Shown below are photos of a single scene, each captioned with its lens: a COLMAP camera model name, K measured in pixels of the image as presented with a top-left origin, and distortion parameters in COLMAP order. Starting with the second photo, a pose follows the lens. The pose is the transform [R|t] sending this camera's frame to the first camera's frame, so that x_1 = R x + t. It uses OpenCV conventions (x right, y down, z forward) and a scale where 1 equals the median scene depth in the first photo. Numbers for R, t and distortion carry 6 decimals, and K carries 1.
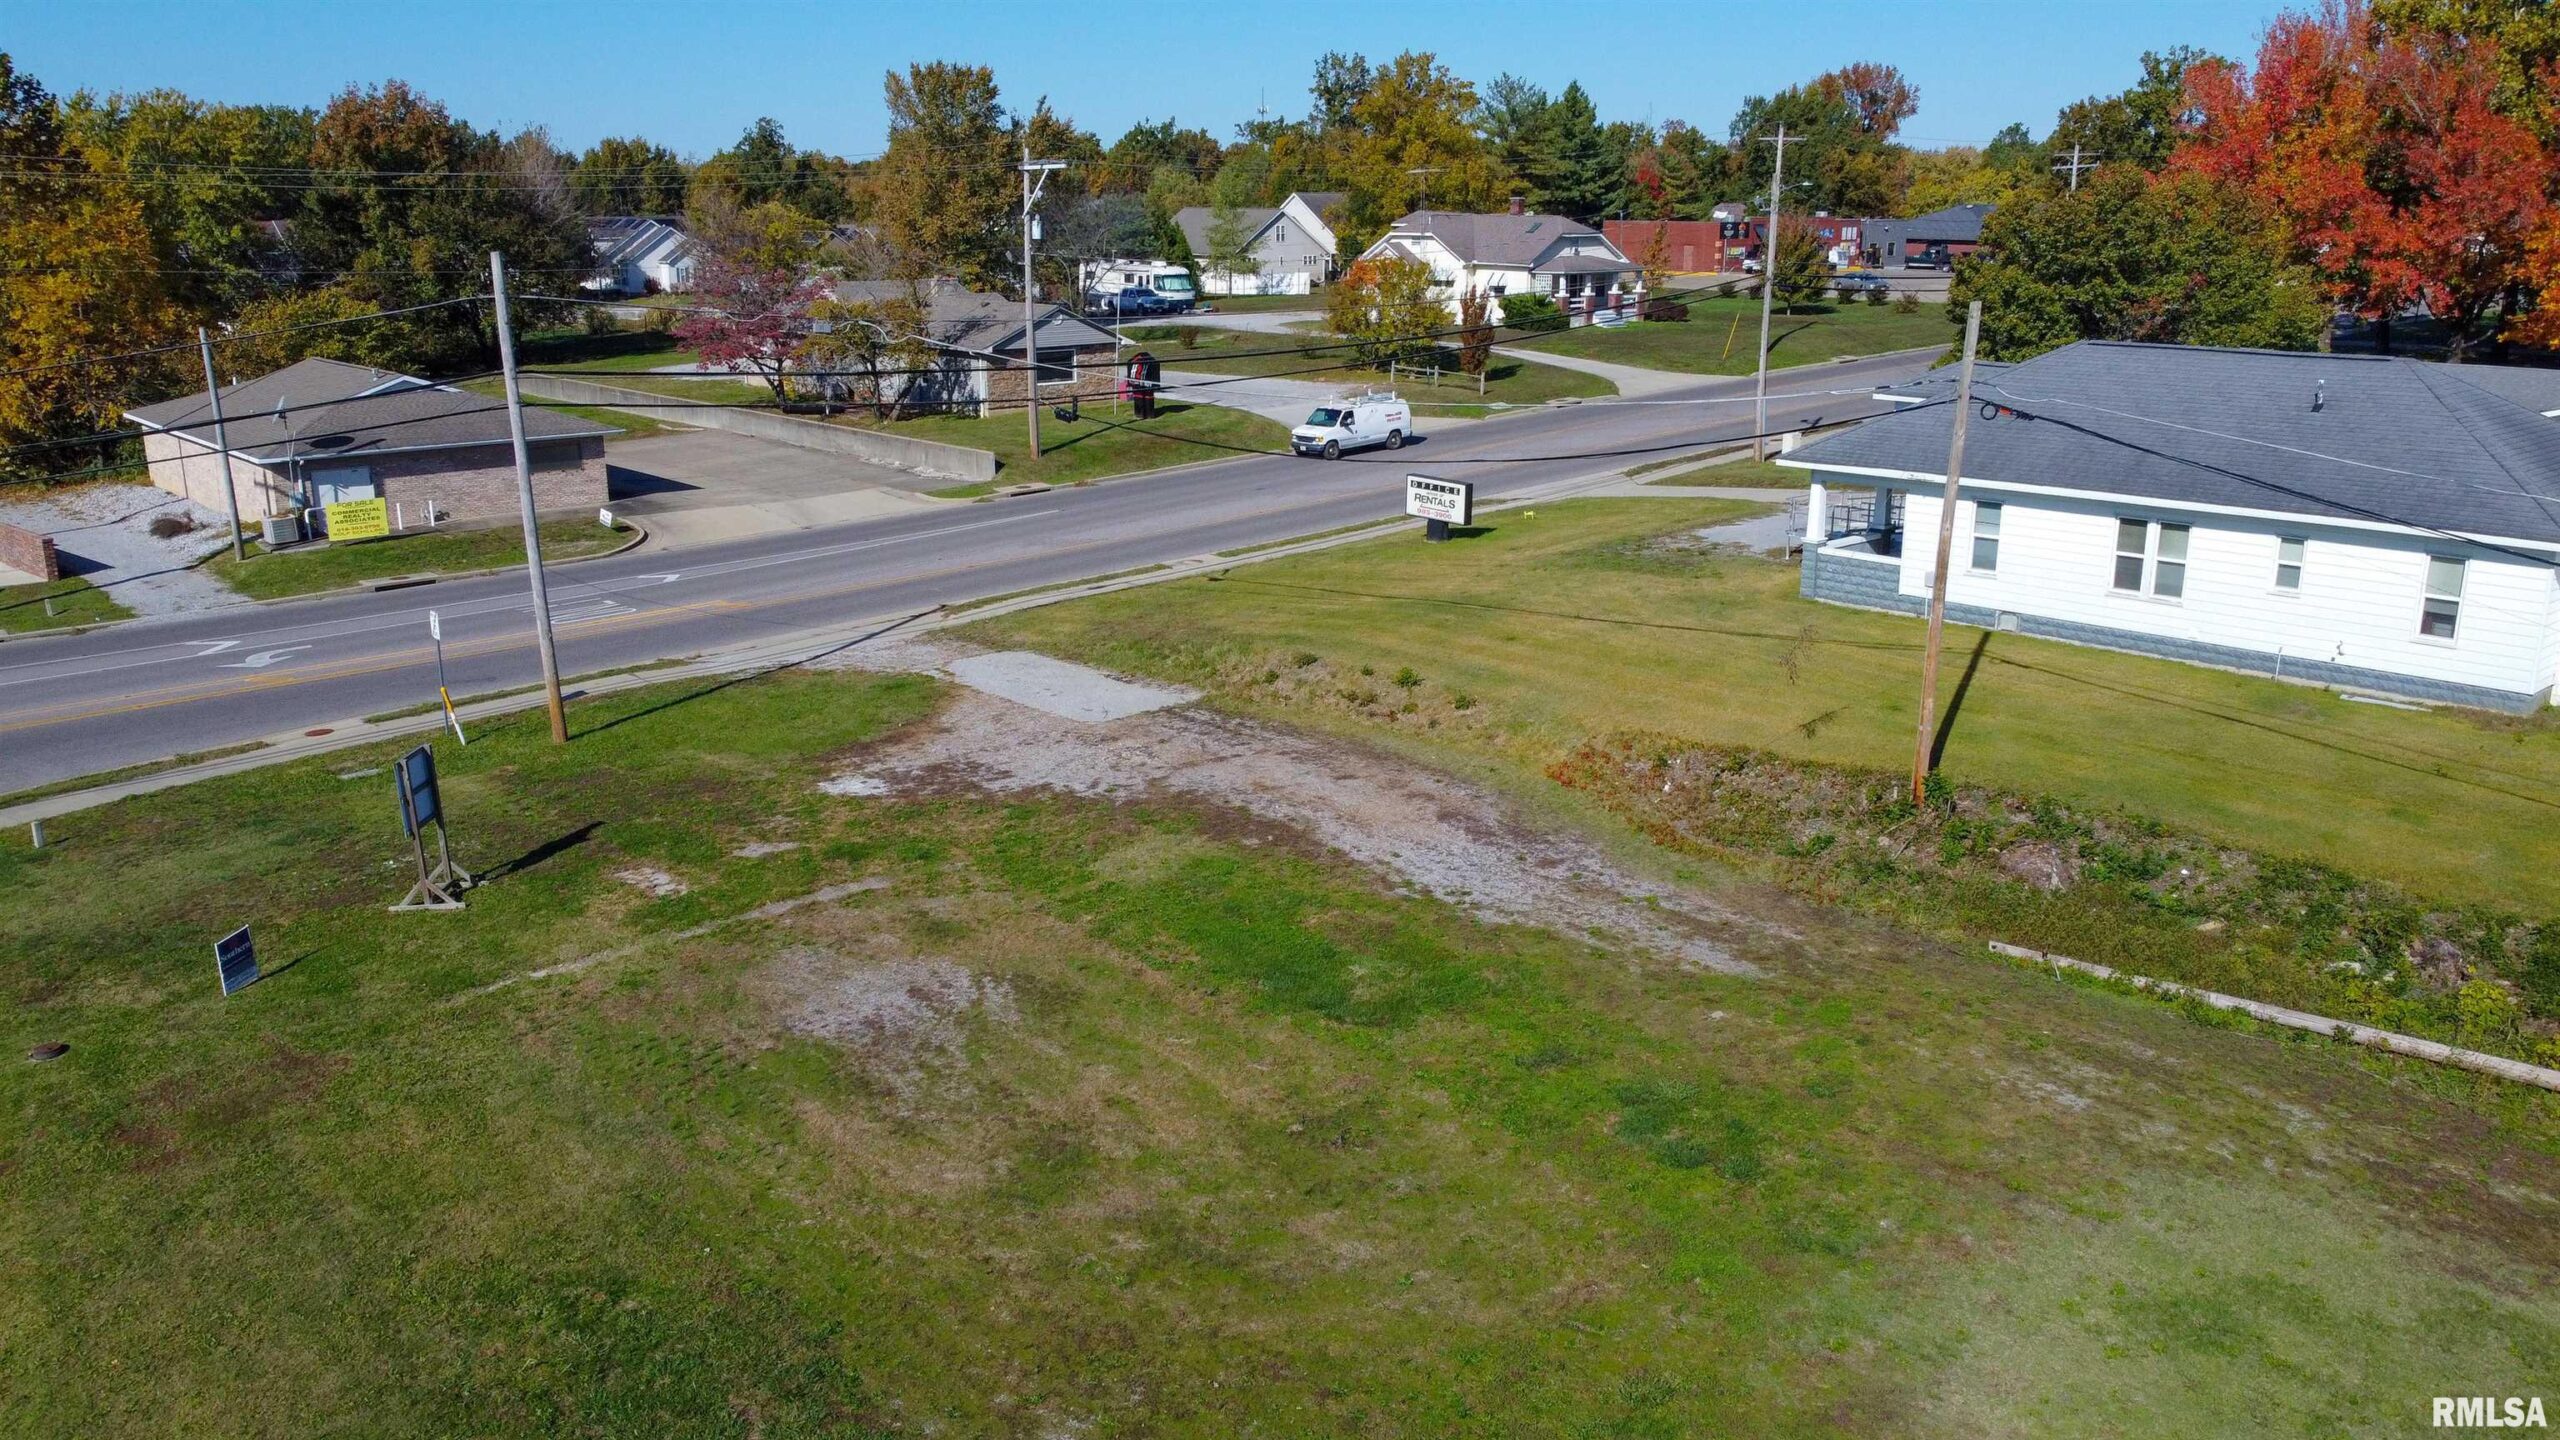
lens RADIAL K [[1929.6, 0, 1269.1], [0, 1929.6, 713.1], [0, 0, 1]] dist [0.001917, -0.005618]
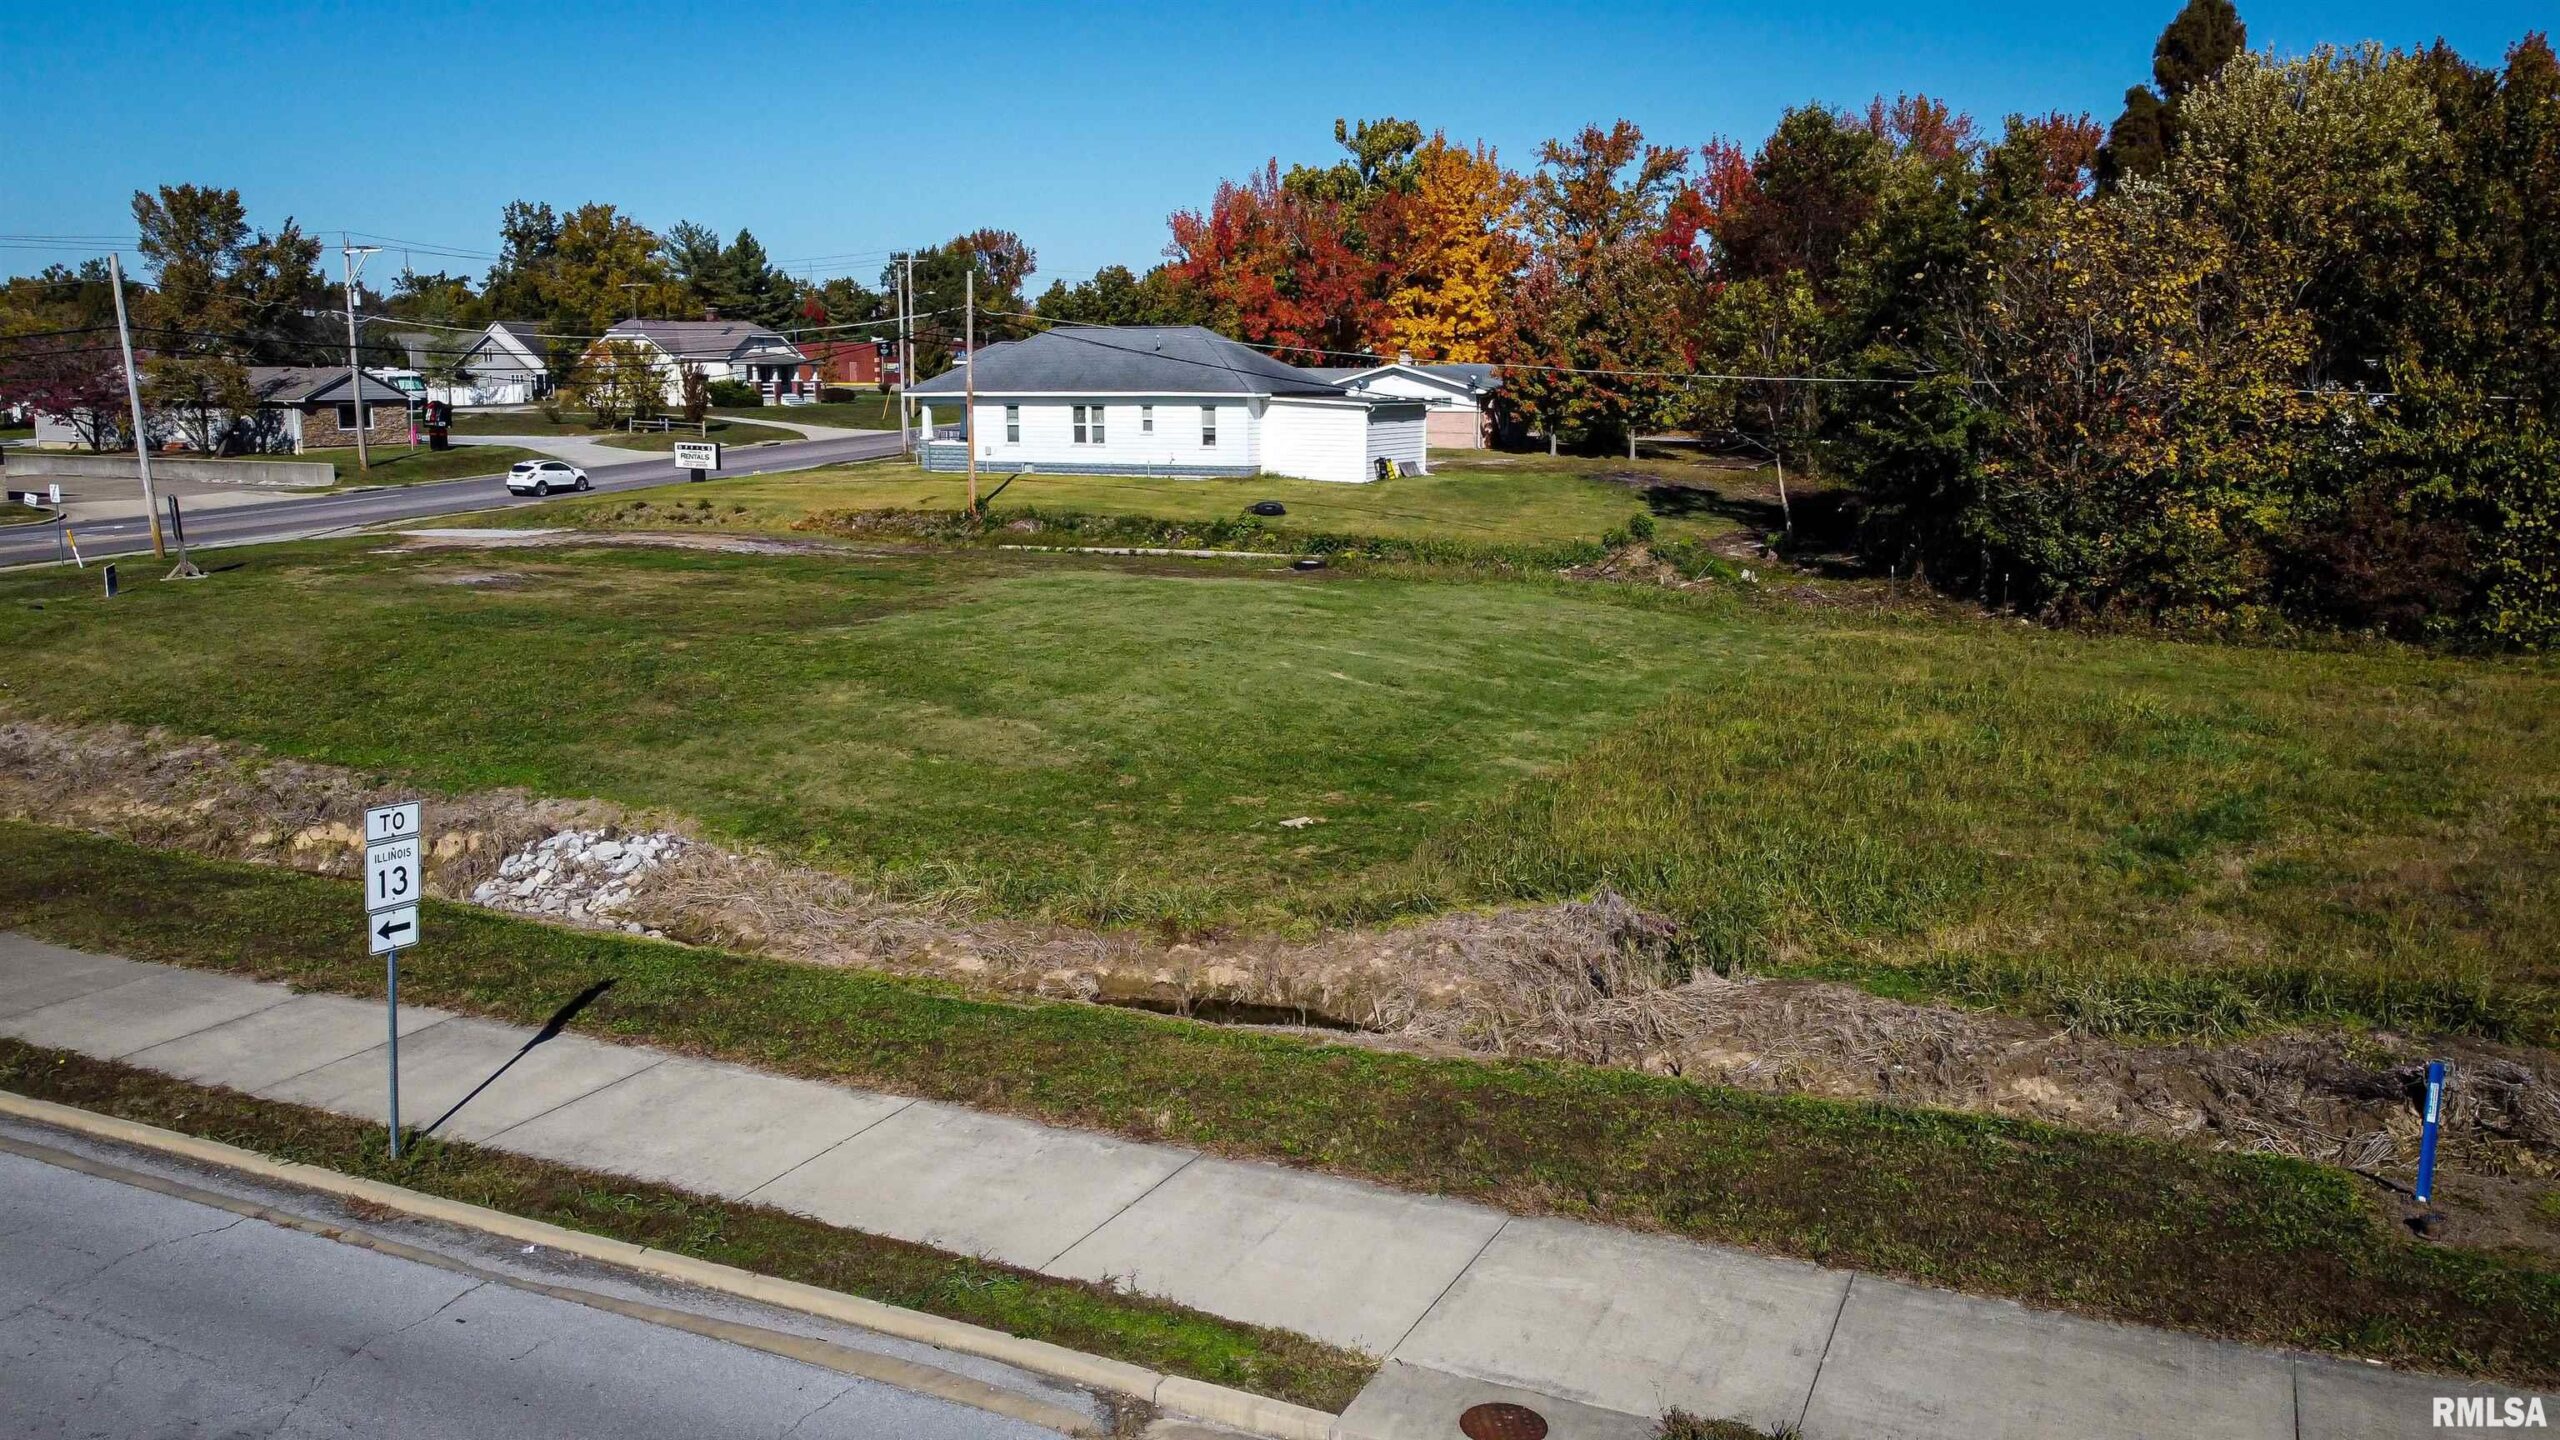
lens RADIAL K [[1929.6, 0, 1269.1], [0, 1929.6, 713.1], [0, 0, 1]] dist [0.001917, -0.005618]
pose [[0.915068, -0.069247, 0.397311, -0.118249], [0.102862, 0.992641, -0.063899, 0.233720], [-0.389963, 0.099340, 0.915457, -0.557566]]
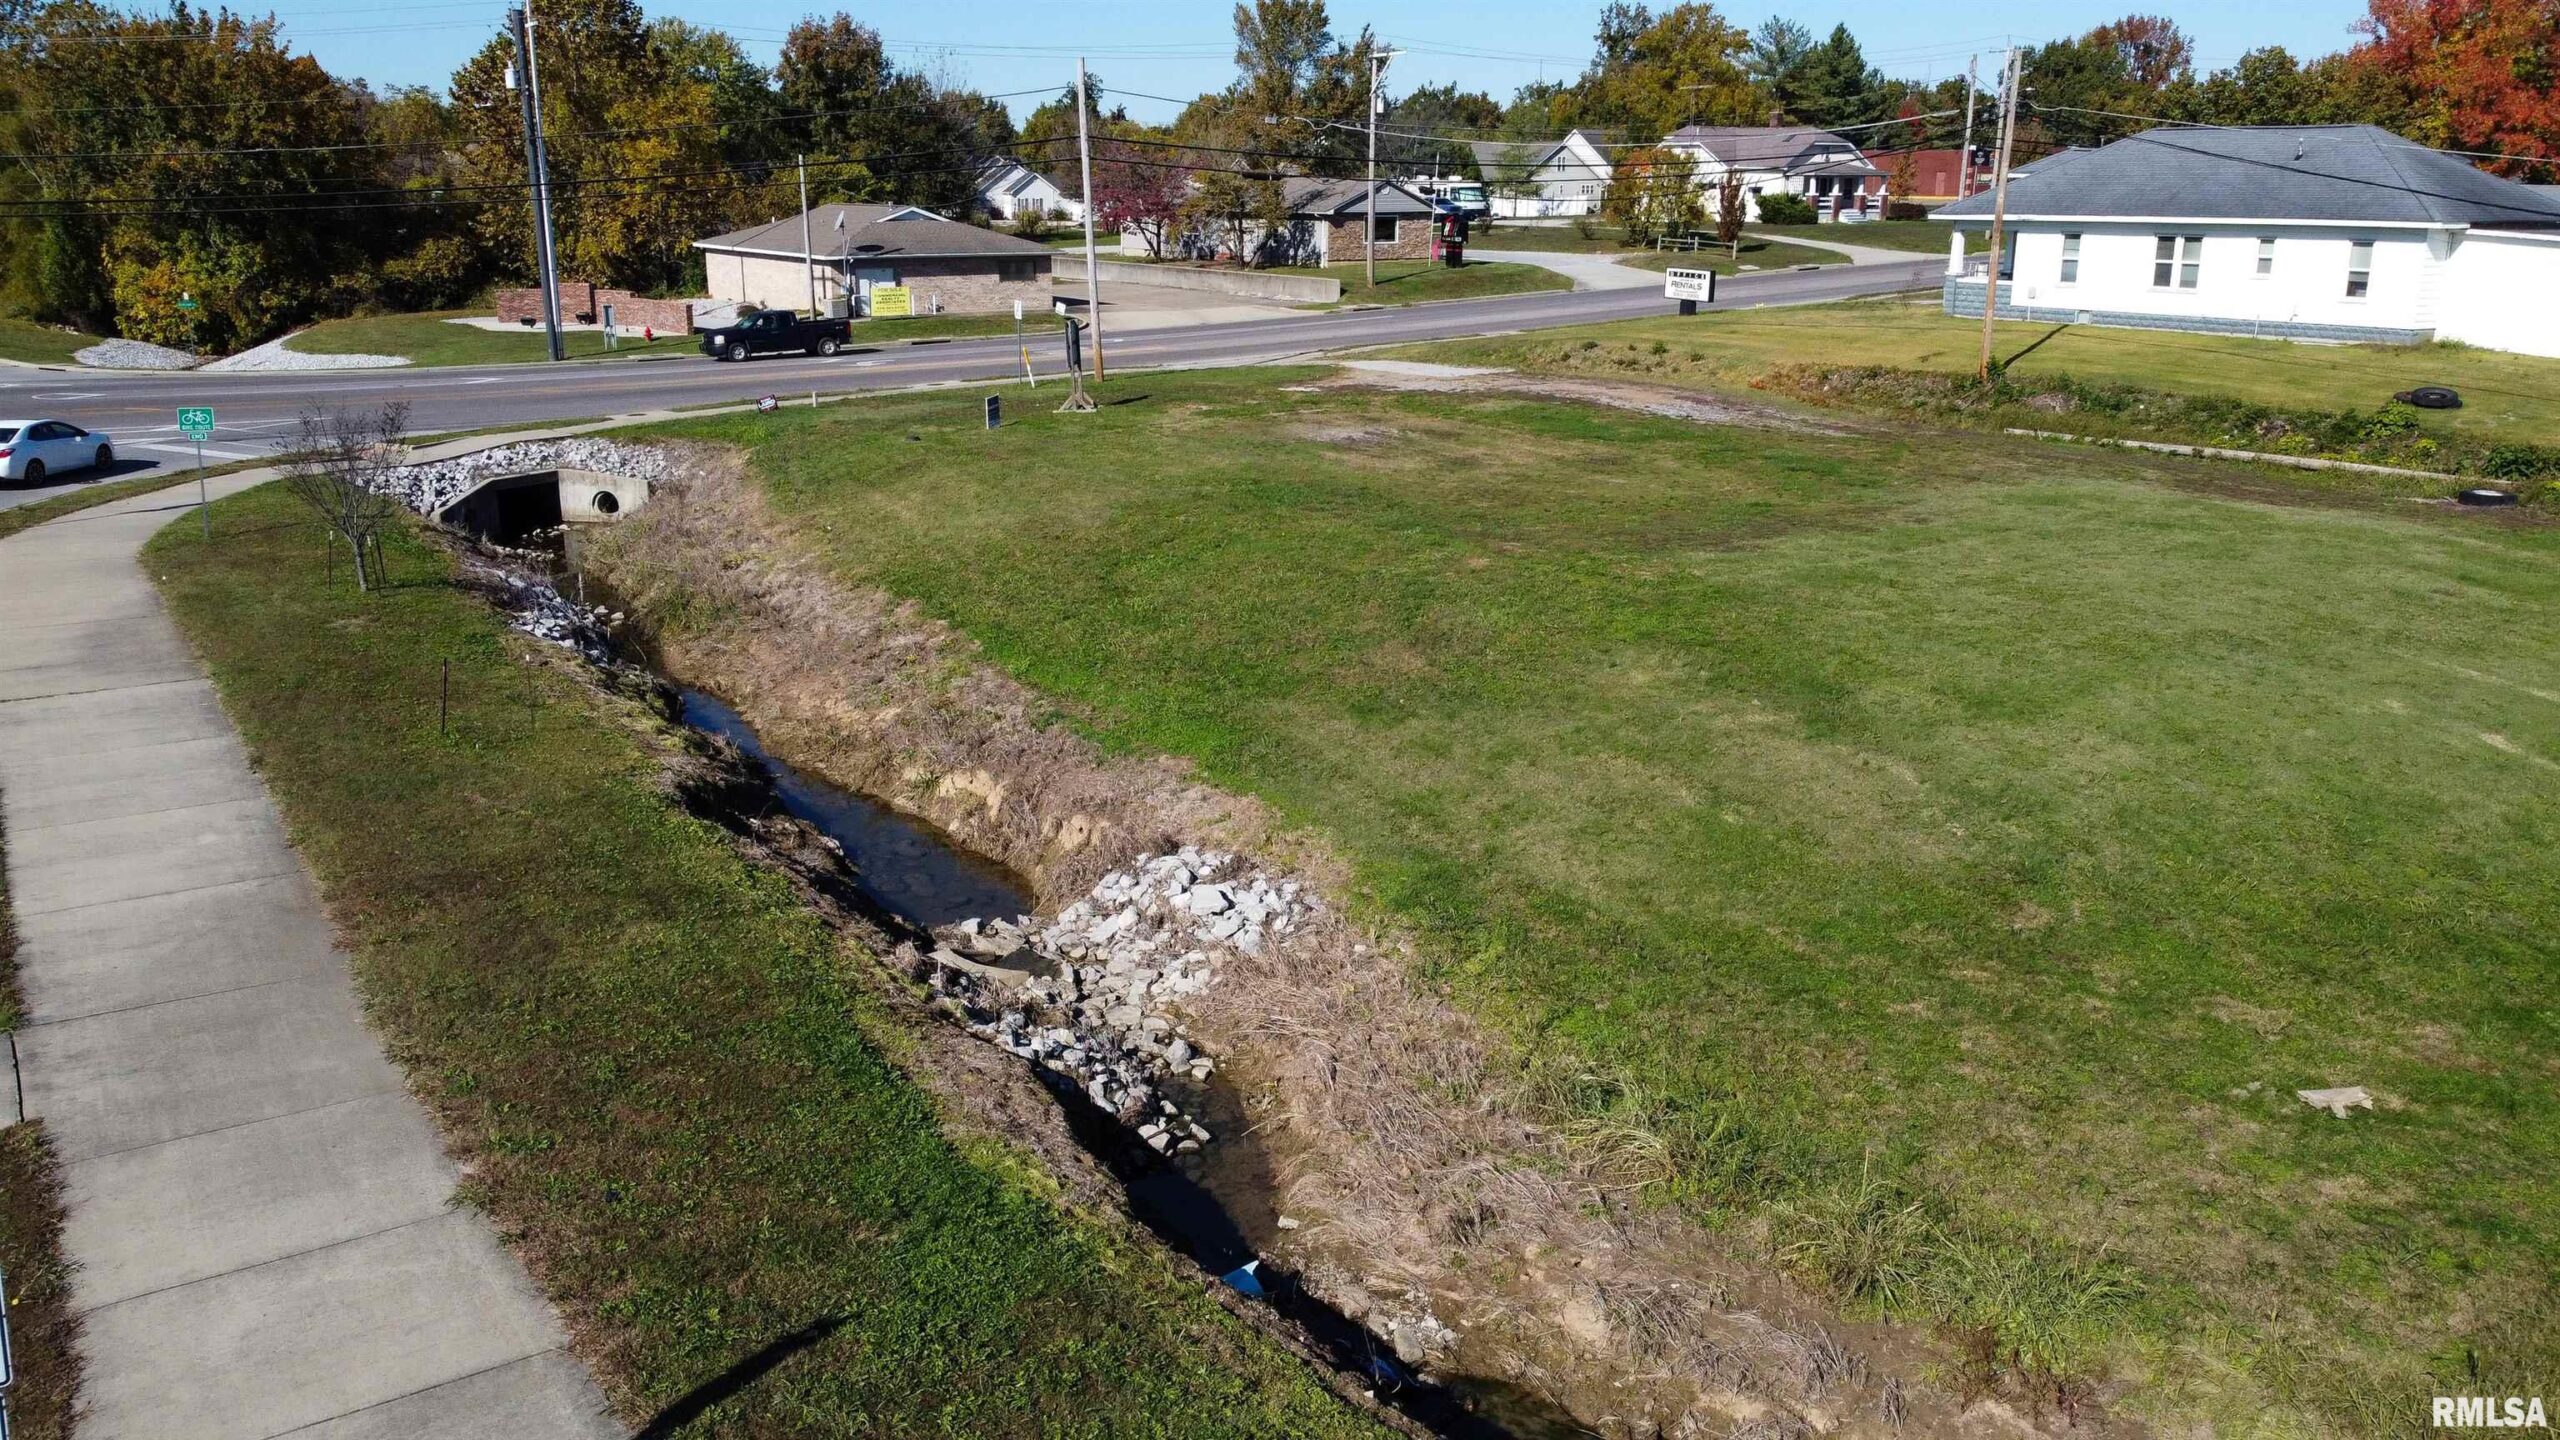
lens RADIAL K [[1929.6, 0, 1269.1], [0, 1929.6, 713.1], [0, 0, 1]] dist [0.001917, -0.005618]
pose [[0.990910, 0.040477, -0.128296, -0.016638], [-0.039245, 0.999156, 0.012119, 0.176735], [0.128679, -0.006974, 0.991662, -0.356161]]
